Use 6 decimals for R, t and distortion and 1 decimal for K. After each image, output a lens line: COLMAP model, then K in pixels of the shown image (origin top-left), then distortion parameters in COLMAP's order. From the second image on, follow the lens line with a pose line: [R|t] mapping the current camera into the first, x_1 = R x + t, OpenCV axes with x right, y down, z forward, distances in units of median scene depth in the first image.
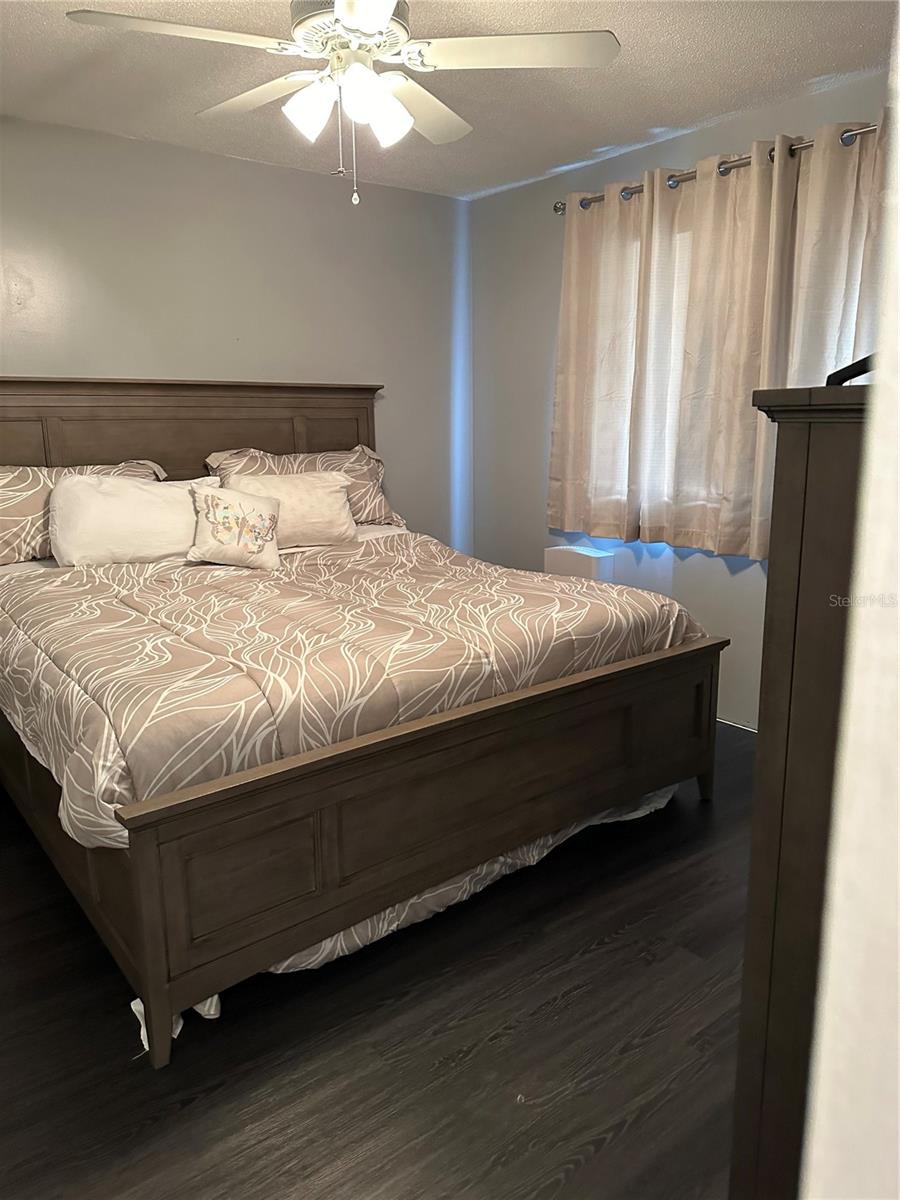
lens RADIAL K [[842.7, 0, 445.1], [0, 842.7, 599.9], [0, 0, 1]] dist [0.085030, -0.118234]
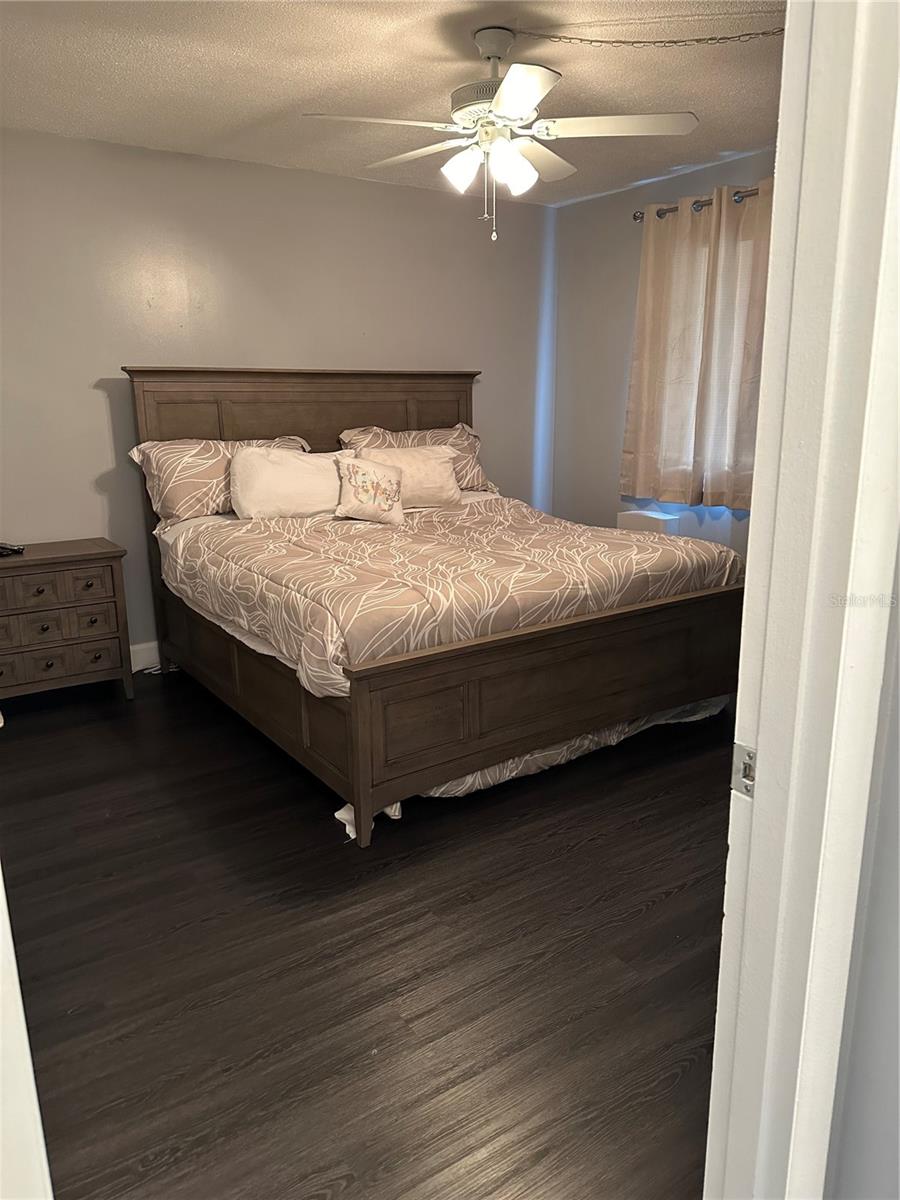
lens RADIAL K [[842.7, 0, 446.4], [0, 842.7, 610.5], [0, 0, 1]] dist [0.085030, -0.118234]
pose [[0.997982, 0.014939, -0.061711, -0.075399], [-0.012734, 0.999272, 0.035976, 0.059177], [0.062203, -0.035118, 0.997445, -0.308658]]
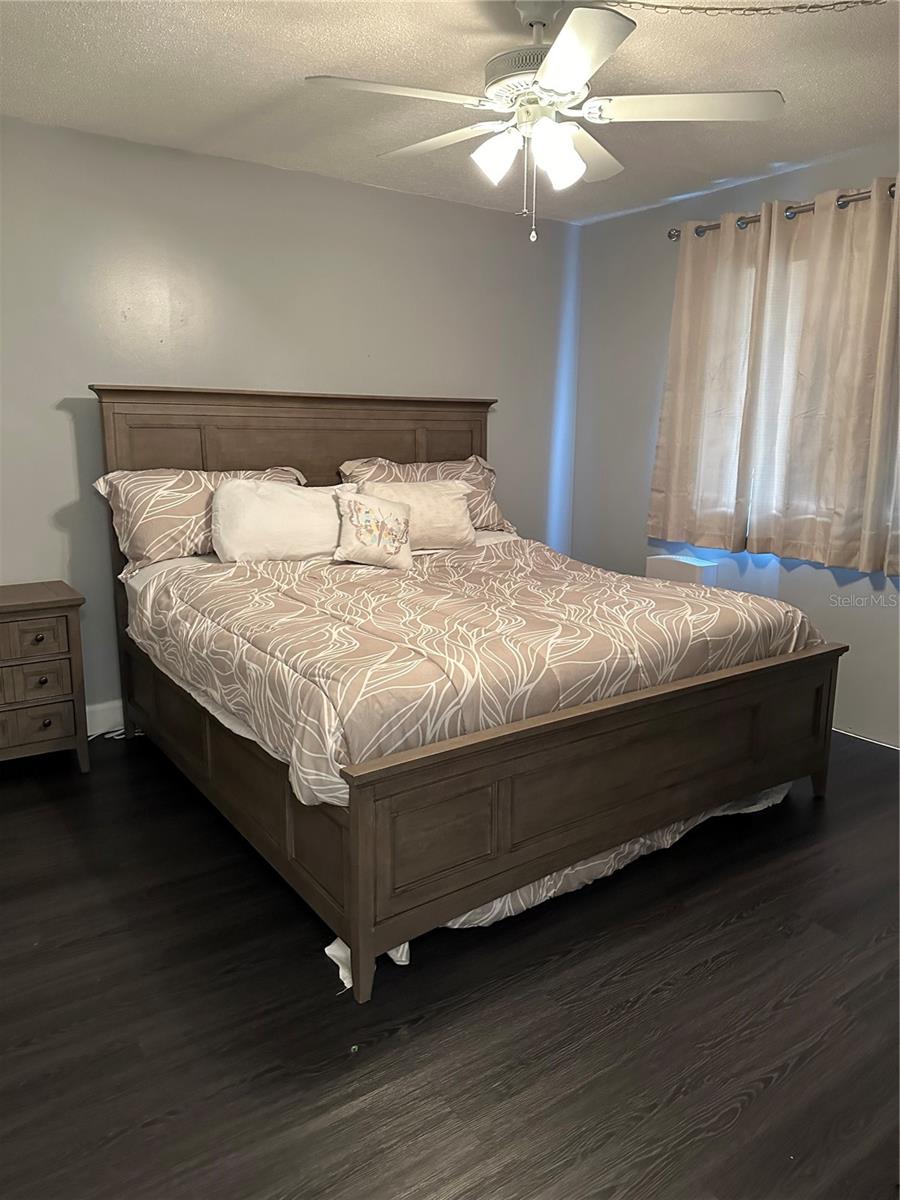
lens RADIAL K [[842.7, 0, 459.6], [0, 842.7, 599.4], [0, 0, 1]] dist [0.085030, -0.118234]
pose [[0.998853, 0.026585, -0.039829, -0.123006], [-0.027024, 0.999579, -0.010543, 0.014788], [0.039532, 0.011607, 0.999151, -0.093991]]
